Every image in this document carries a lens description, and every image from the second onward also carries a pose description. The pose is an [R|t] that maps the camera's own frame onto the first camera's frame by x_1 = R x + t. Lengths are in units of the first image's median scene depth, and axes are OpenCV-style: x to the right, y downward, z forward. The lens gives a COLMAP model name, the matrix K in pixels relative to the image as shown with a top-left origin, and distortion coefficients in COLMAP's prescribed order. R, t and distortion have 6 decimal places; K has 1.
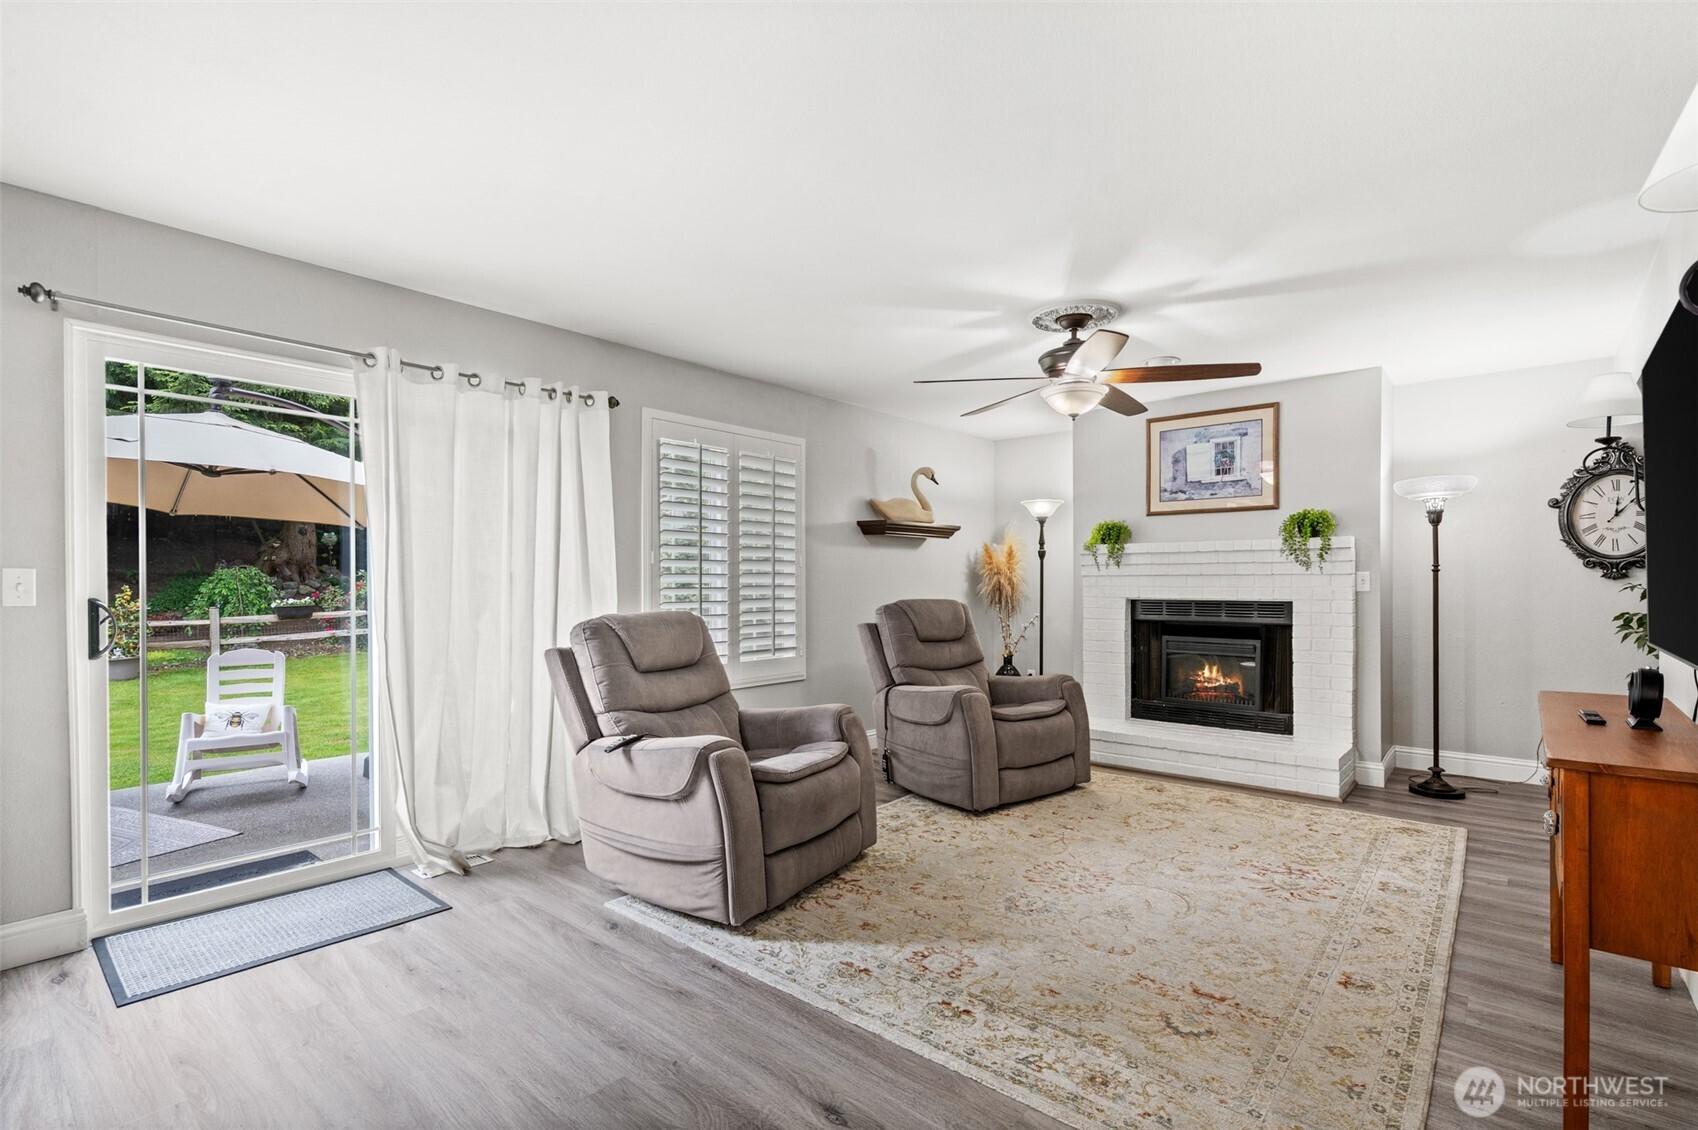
lens RADIAL K [[778.3, 0, 844.2], [0, 778.3, 589.6], [0, 0, 1]] dist [-0.007170, 0.003508]
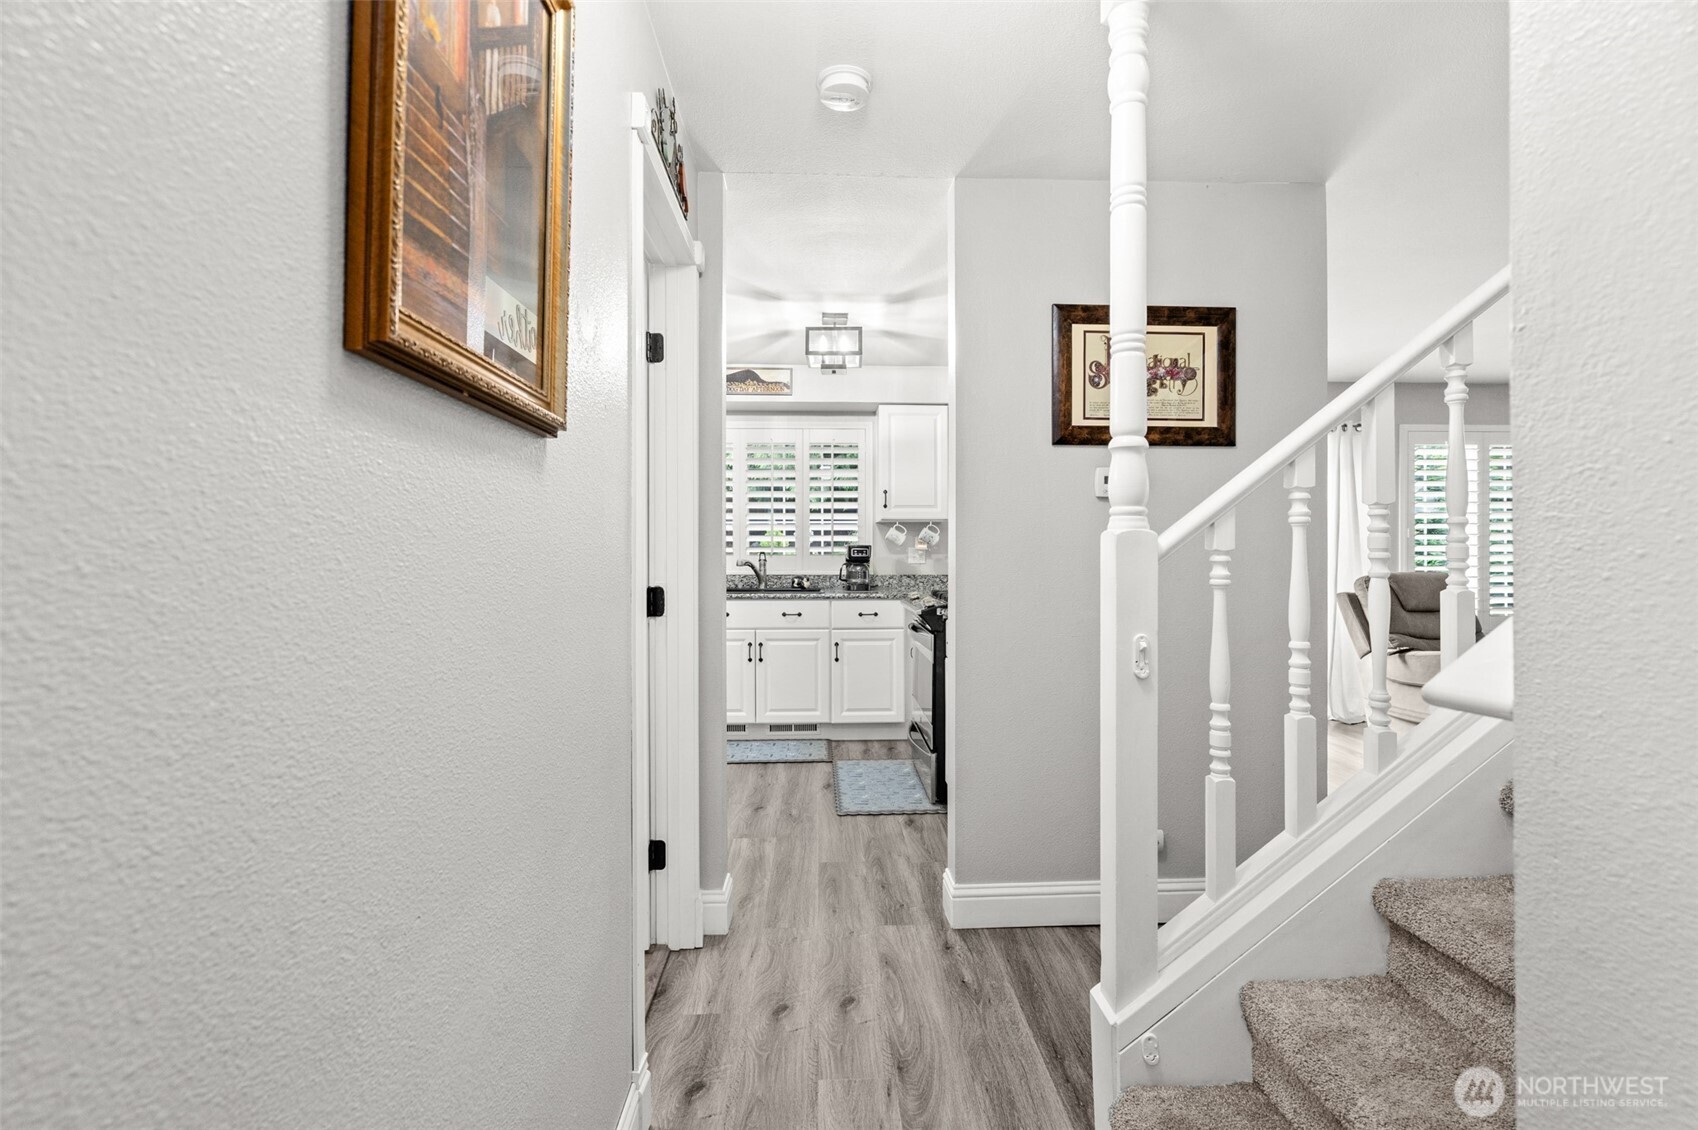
lens RADIAL K [[778.3, 0, 855.2], [0, 778.3, 550.5], [0, 0, 1]] dist [-0.007170, 0.003508]
pose [[0.690308, 0.000865, -0.723515, 0.066370], [-0.007813, 0.999950, -0.006259, 0.004128], [0.723474, 0.009973, 0.690280, -0.606786]]
